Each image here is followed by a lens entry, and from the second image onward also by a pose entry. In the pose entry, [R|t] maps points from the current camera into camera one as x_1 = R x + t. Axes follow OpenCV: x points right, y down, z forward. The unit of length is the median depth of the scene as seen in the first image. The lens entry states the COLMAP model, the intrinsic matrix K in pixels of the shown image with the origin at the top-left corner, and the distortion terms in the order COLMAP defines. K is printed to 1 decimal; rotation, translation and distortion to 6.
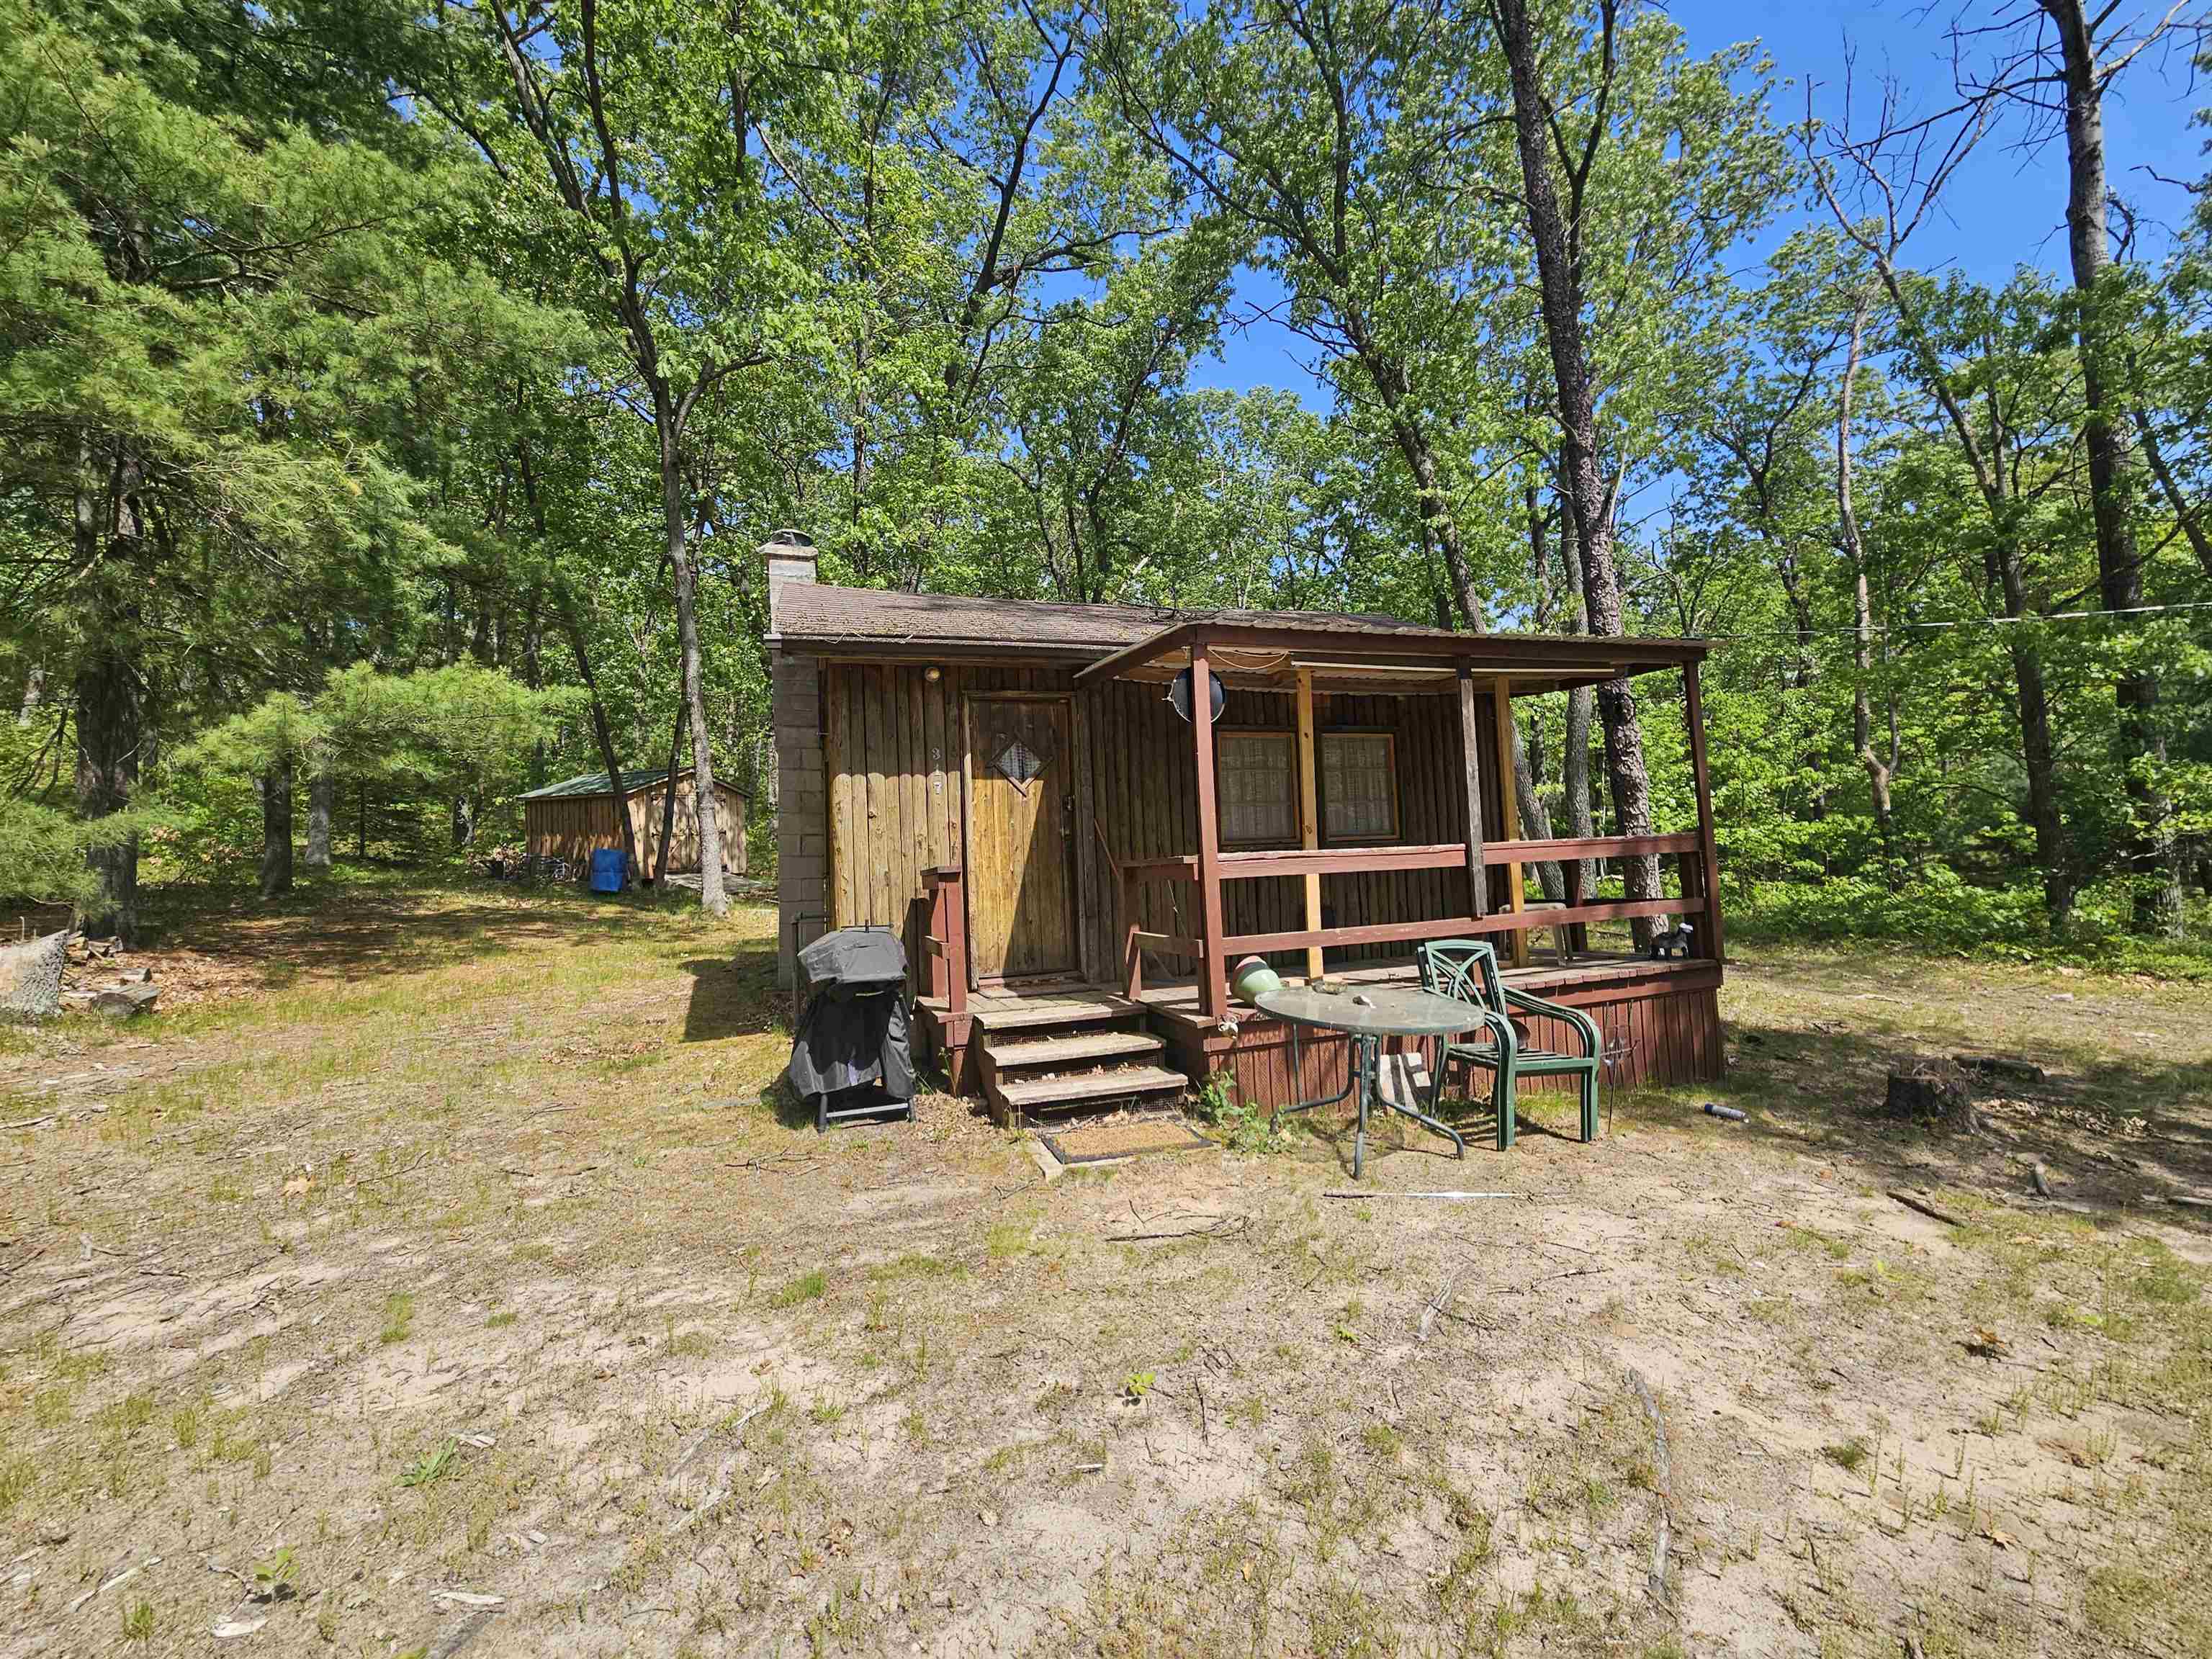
lens RADIAL K [[909.2, 0, 1108.2], [0, 909.2, 835.1], [0, 0, 1]] dist [-0.010511, 0.006224]
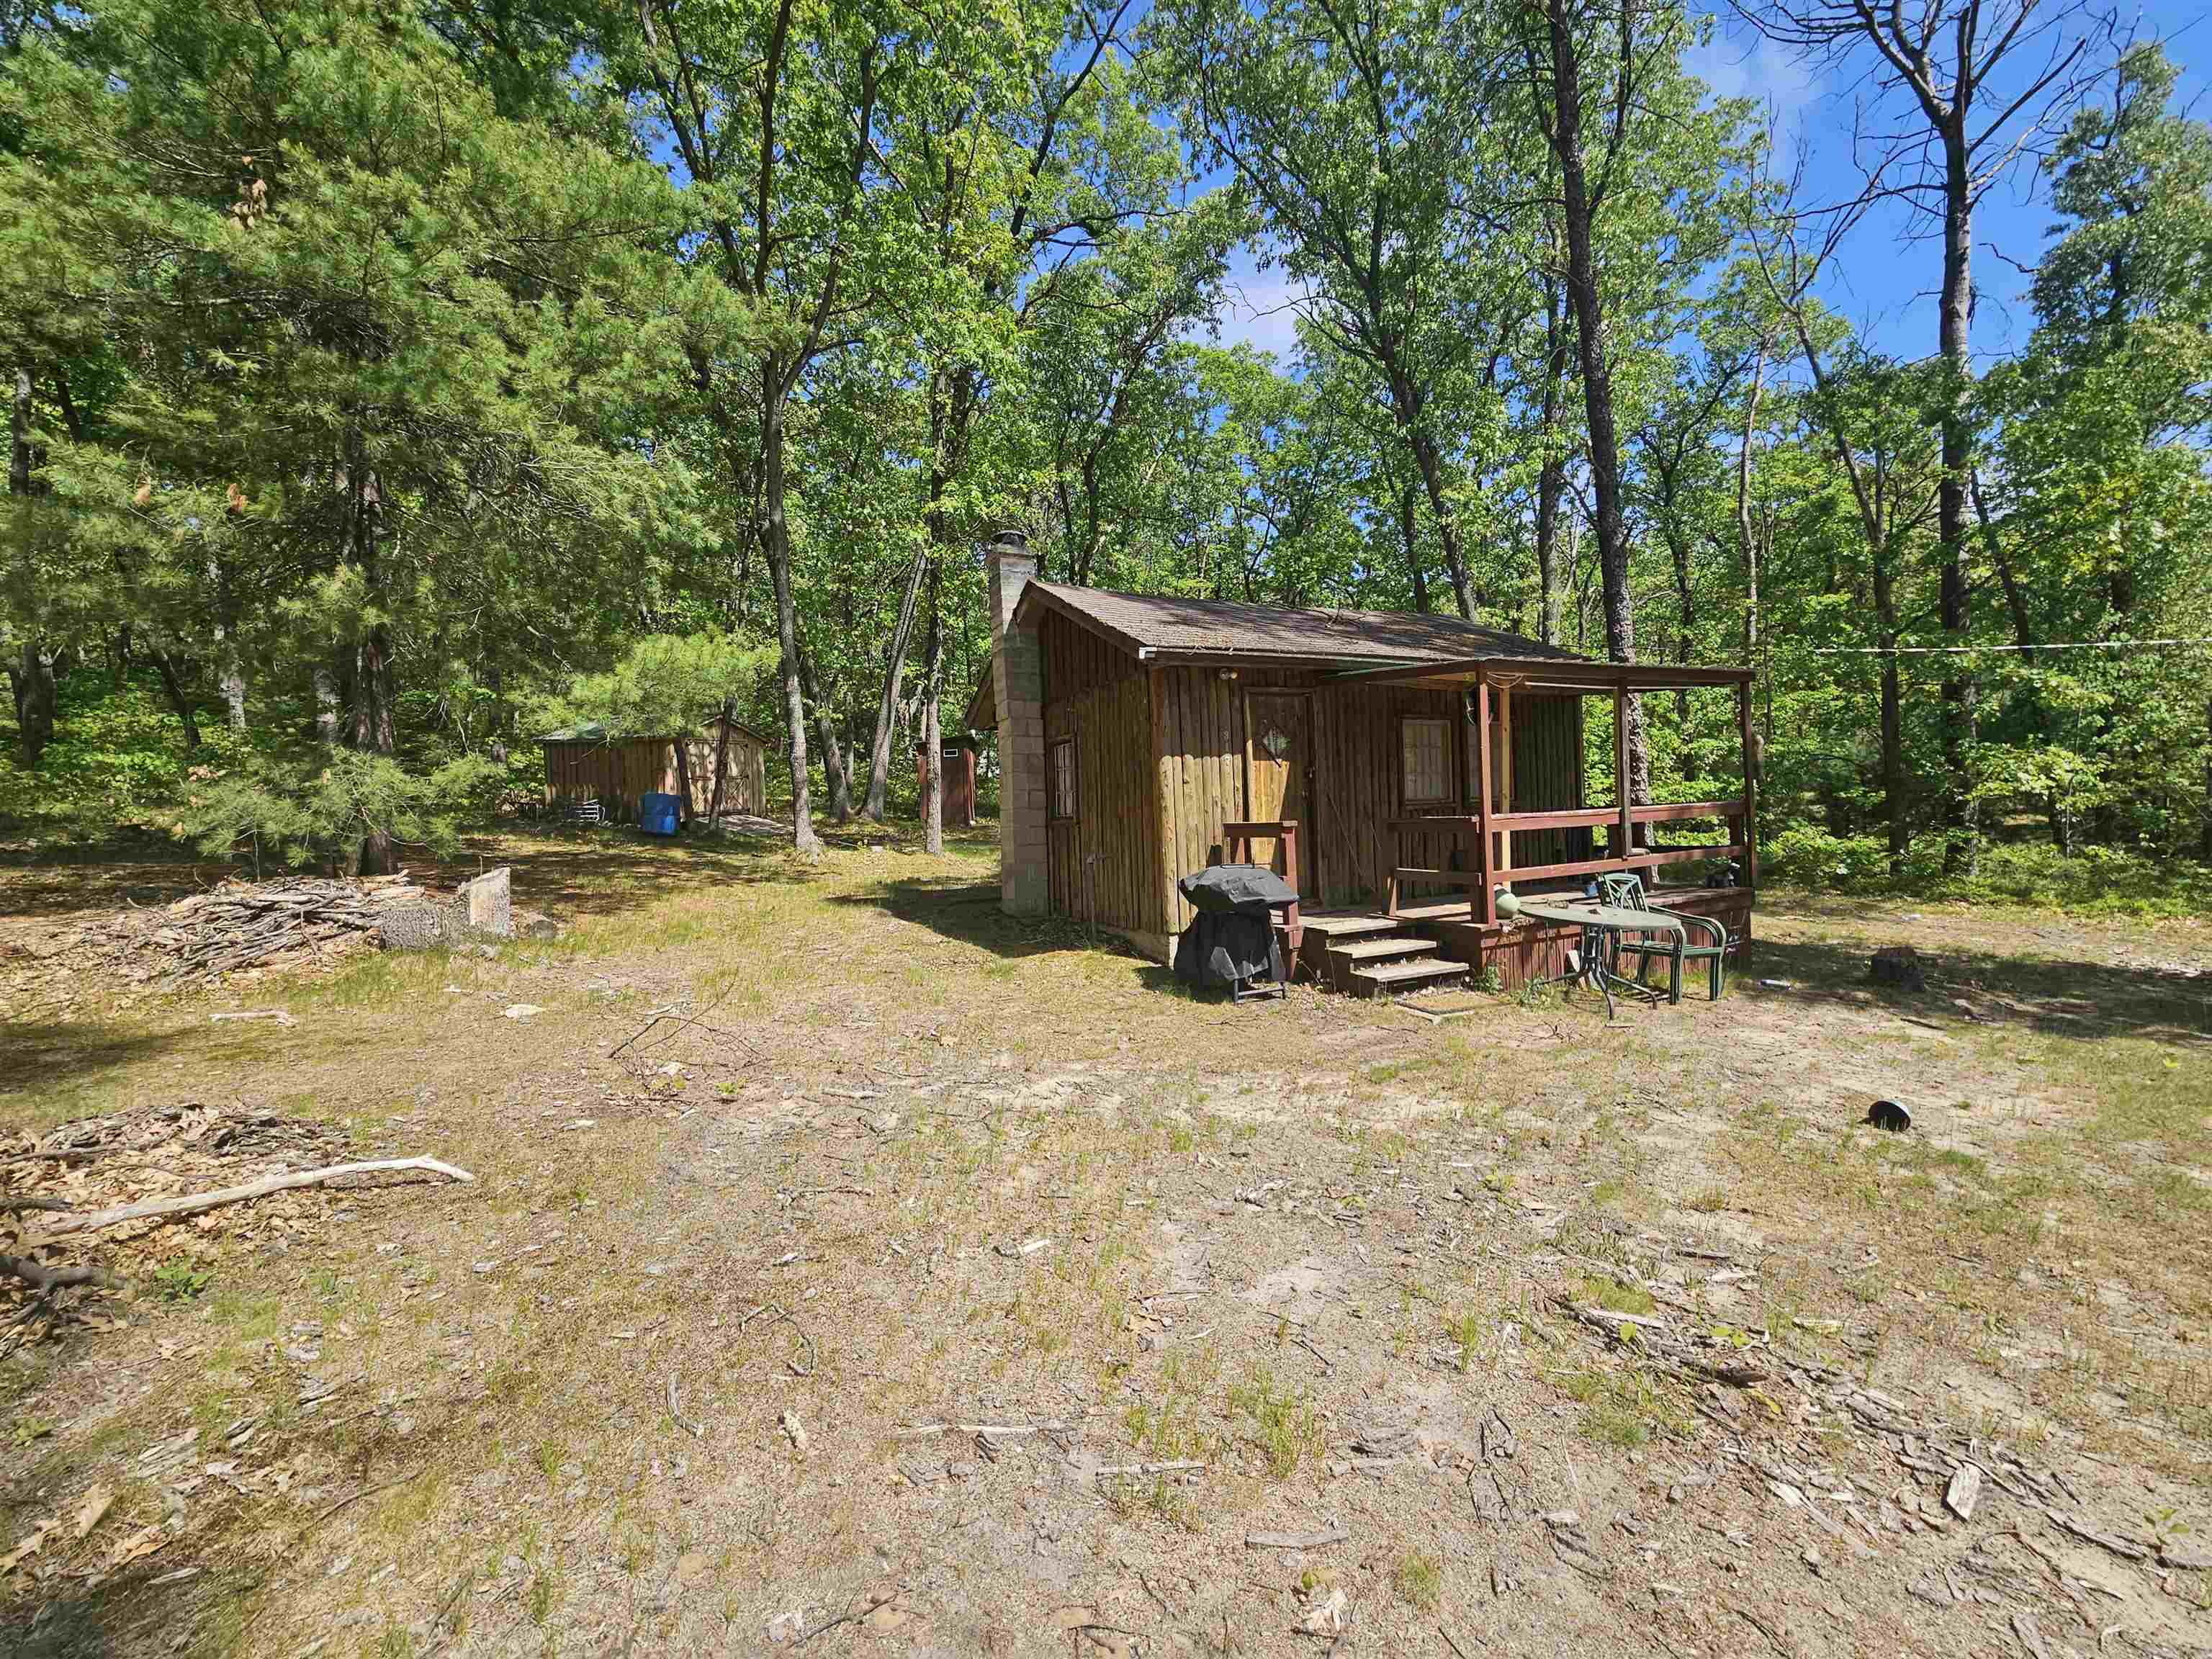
lens RADIAL K [[909.2, 0, 1108.2], [0, 909.2, 835.1], [0, 0, 1]] dist [-0.010511, 0.006224]
pose [[0.991363, 0.004016, 0.131087, -0.618386], [-0.012516, 0.997866, 0.064088, -0.030853], [-0.130550, -0.065175, 0.989297, -0.343790]]
